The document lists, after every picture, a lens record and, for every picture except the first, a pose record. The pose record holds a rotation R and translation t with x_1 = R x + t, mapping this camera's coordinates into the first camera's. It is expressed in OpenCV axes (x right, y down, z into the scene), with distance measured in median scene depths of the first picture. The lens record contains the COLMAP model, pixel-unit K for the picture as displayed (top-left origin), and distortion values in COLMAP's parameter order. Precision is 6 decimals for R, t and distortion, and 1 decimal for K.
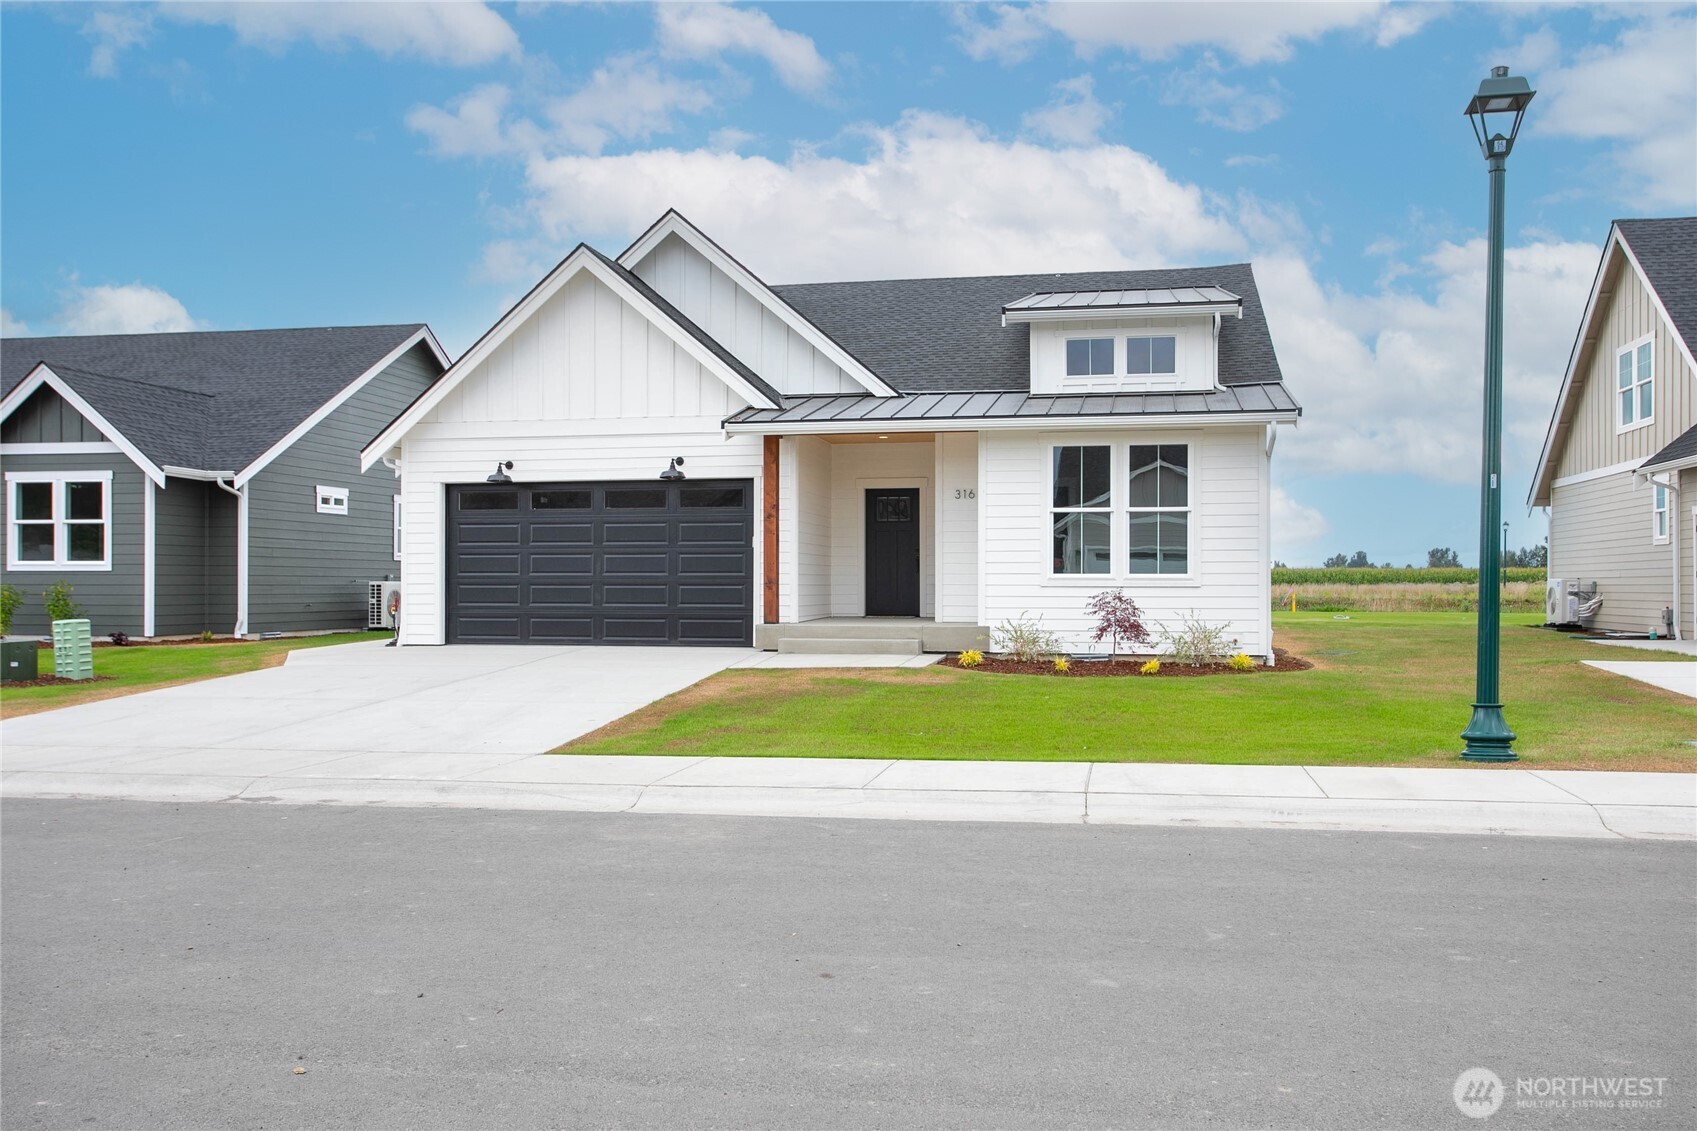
lens RADIAL K [[1460.0, 0, 848.5], [0, 1460.0, 566.6], [0, 0, 1]] dist [0.015395, -0.022391]
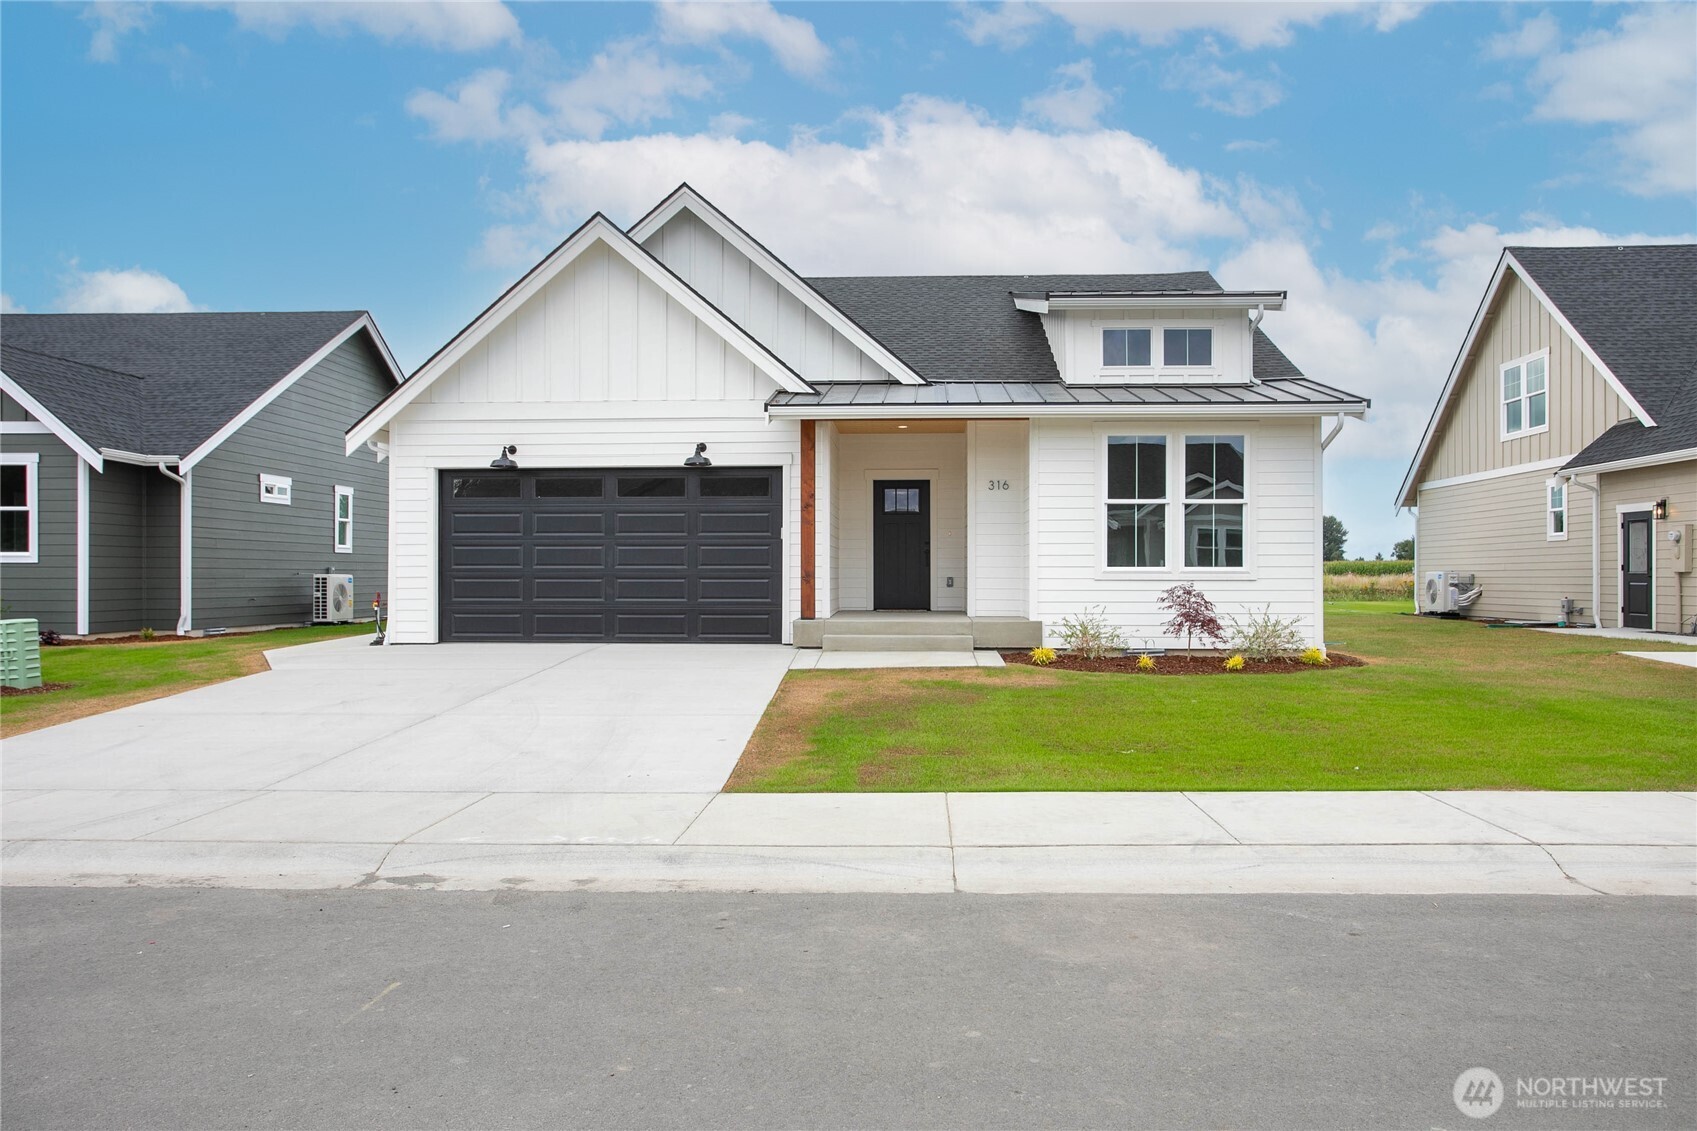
lens RADIAL K [[1264.1, 0, 856.0], [0, 1264.1, 564.7], [0, 0, 1]] dist [-0.014776, 0.022762]
pose [[0.989023, 0.000933, 0.147762, -0.124484], [-0.001407, 0.999994, 0.003103, 0.000954], [-0.147758, -0.003277, 0.989018, 0.159474]]
